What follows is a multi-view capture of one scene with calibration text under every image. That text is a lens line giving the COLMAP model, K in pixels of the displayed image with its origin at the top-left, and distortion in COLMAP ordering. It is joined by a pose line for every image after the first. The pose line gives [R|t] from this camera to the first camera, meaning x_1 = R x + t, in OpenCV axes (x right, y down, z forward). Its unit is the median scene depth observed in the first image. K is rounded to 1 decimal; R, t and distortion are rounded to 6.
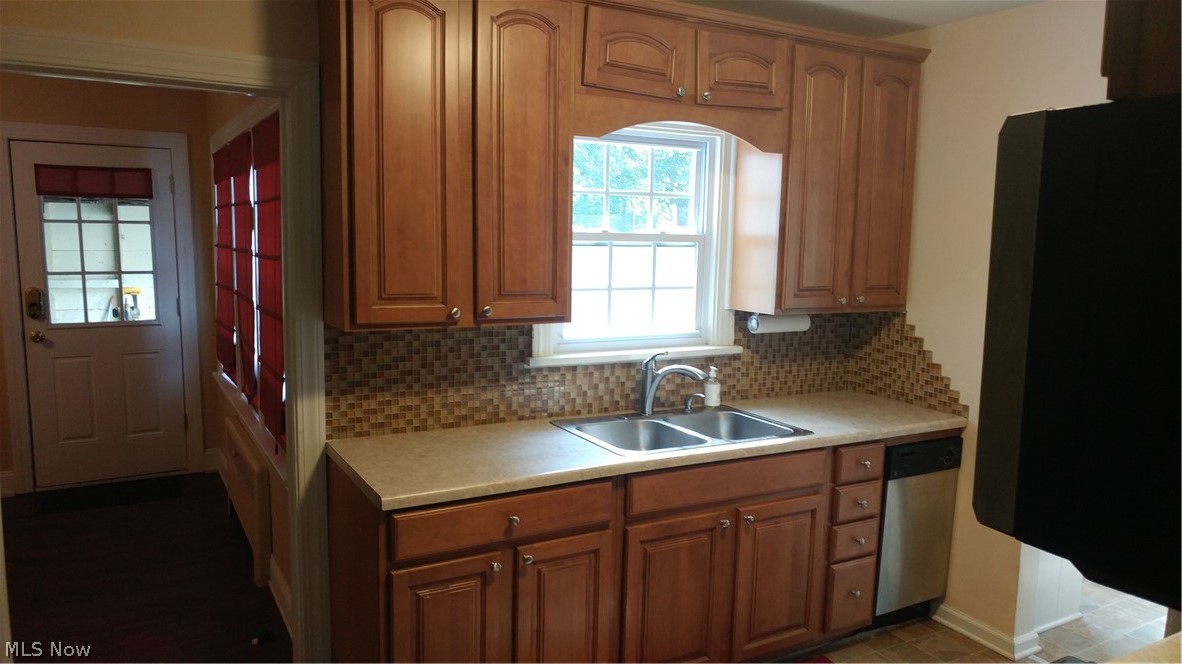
lens RADIAL K [[834.9, 0, 586.1], [0, 834.9, 337.8], [0, 0, 1]] dist [-0.008331, 0.012972]
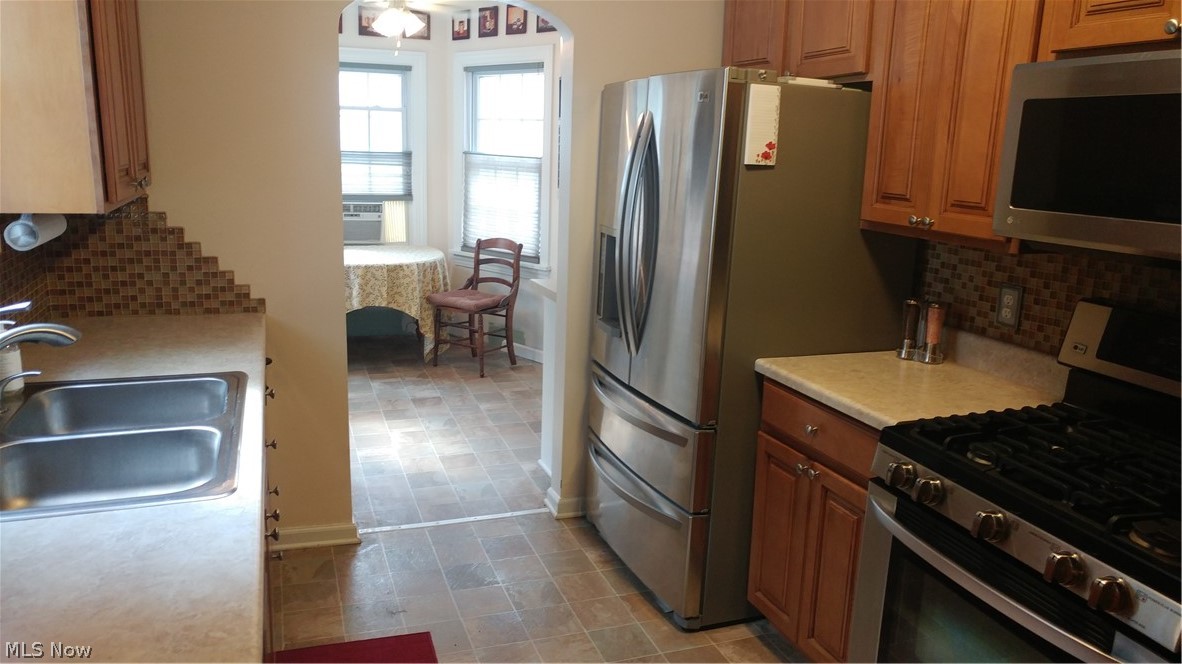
lens RADIAL K [[834.9, 0, 586.1], [0, 834.9, 322.8], [0, 0, 1]] dist [-0.008331, 0.012972]
pose [[0.165560, -0.223393, 0.960565, -0.296447], [0.091323, 0.973295, 0.210613, -0.042010], [-0.981962, 0.052853, 0.181540, 0.492245]]
